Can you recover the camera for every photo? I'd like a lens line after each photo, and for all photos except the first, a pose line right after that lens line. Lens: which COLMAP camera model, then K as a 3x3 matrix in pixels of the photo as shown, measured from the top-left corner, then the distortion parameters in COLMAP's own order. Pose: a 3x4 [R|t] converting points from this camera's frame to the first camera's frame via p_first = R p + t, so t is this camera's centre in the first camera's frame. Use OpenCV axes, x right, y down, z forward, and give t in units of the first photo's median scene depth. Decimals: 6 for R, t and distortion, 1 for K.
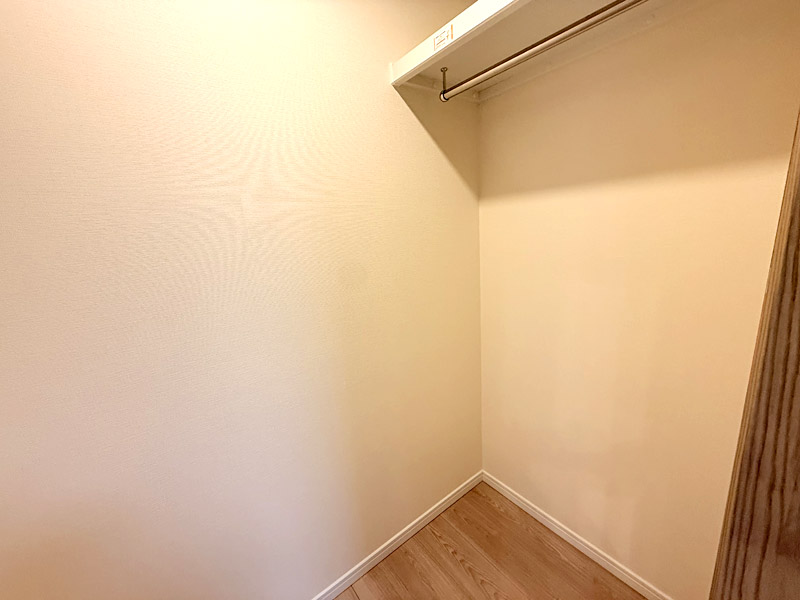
lens RADIAL K [[317.5, 0, 397.6], [0, 317.5, 300.6], [0, 0, 1]] dist [-0.000982, 0.000168]
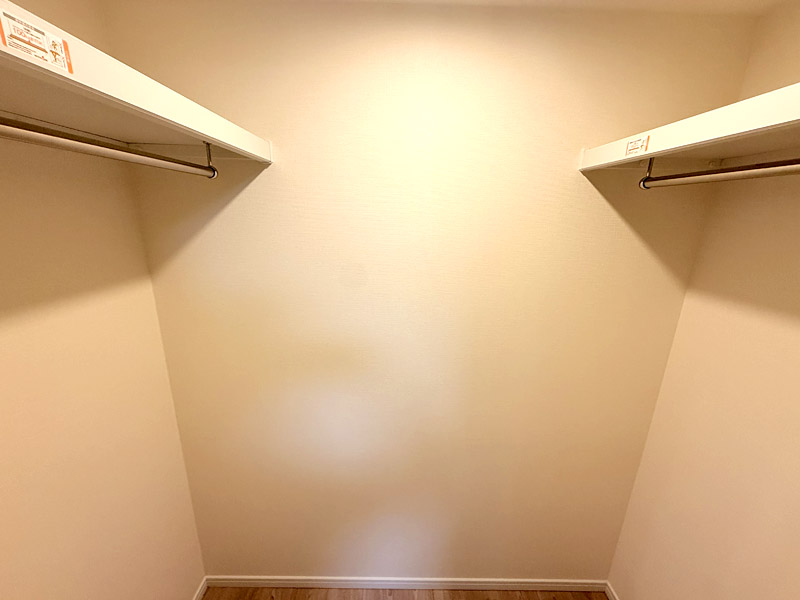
lens RADIAL K [[317.5, 0, 397.6], [0, 317.5, 300.6], [0, 0, 1]] dist [-0.000982, 0.000168]
pose [[0.793455, 0.241607, -0.558620, 0.171100], [-0.203026, 0.970330, 0.131300, -0.320505], [0.573769, 0.009234, 0.818965, -0.072332]]
